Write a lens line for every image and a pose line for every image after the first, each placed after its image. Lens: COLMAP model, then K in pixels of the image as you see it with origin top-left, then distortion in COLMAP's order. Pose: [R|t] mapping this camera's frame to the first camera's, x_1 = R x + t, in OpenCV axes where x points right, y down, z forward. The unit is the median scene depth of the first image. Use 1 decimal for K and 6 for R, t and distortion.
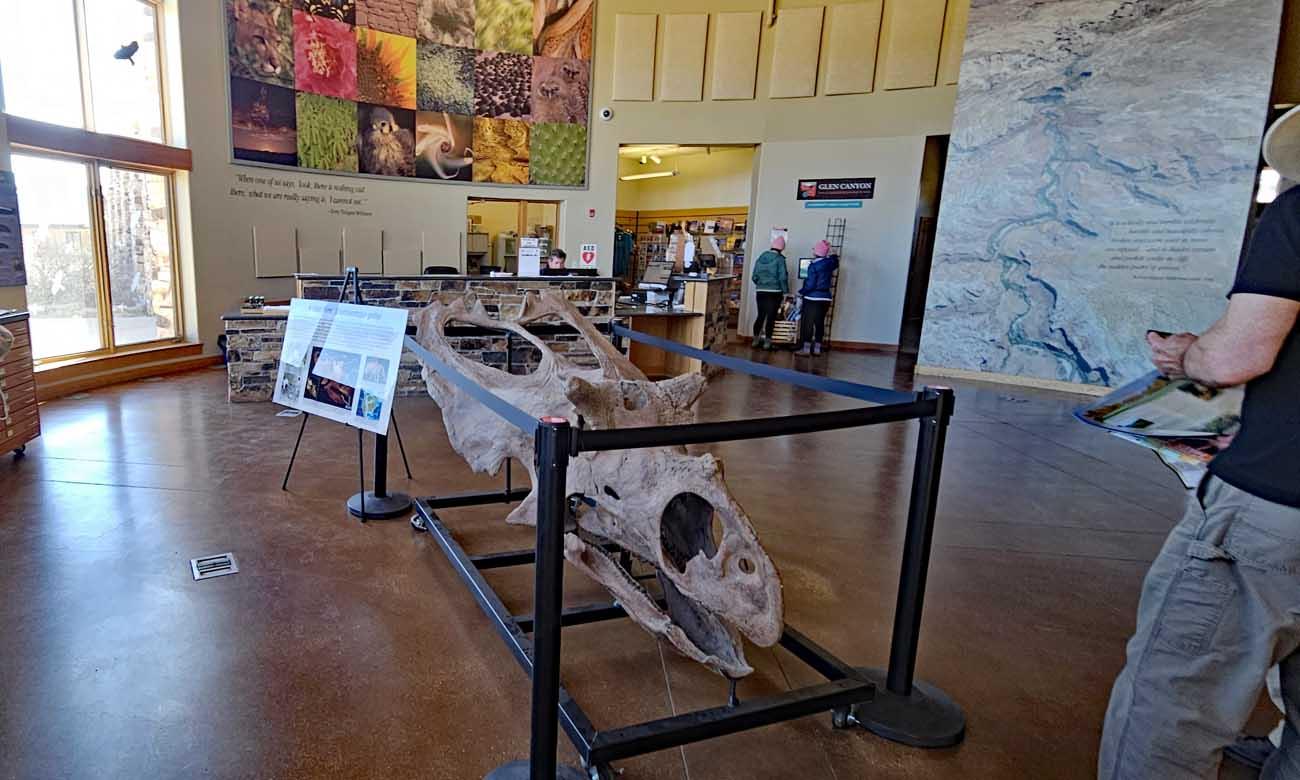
lens RADIAL K [[688.7, 0, 481.5], [0, 688.7, 390.2], [0, 0, 1]] dist [0.008198, -0.009720]
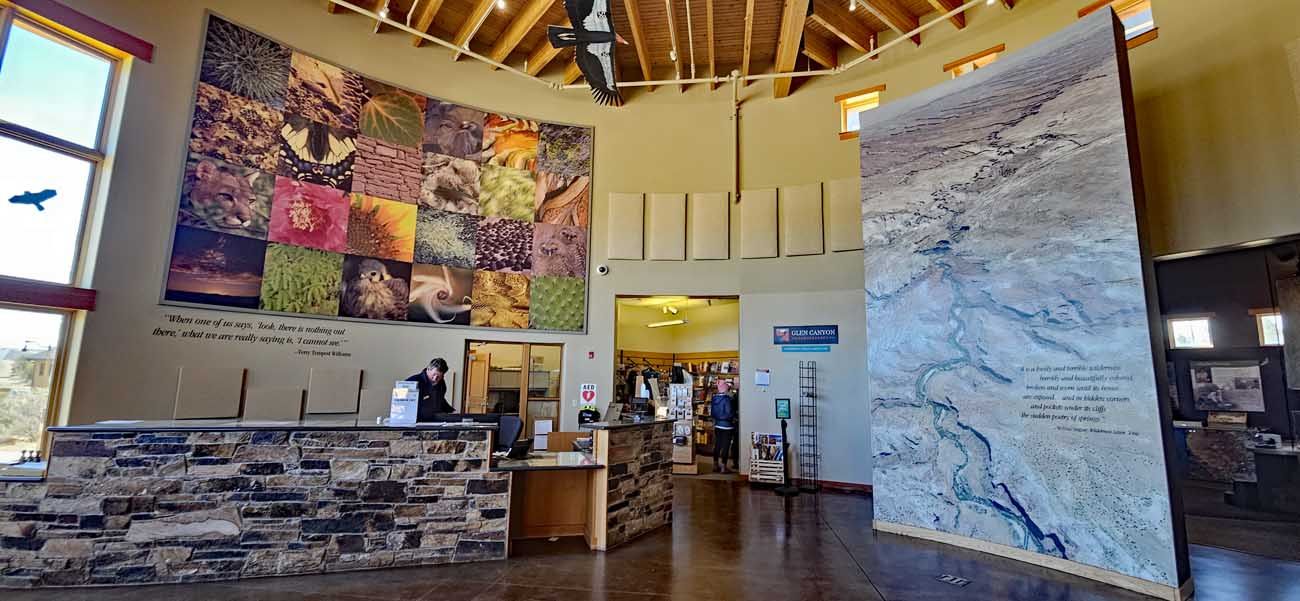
lens RADIAL K [[545.3, 0, 652.5], [0, 545.3, 295.2], [0, 0, 1]] dist [0.001064, -0.000429]
pose [[0.999534, 0.009534, 0.028988, 0.314944], [0.001255, 0.936299, -0.351200, -0.061363], [-0.030490, 0.351073, 0.935851, 0.227986]]
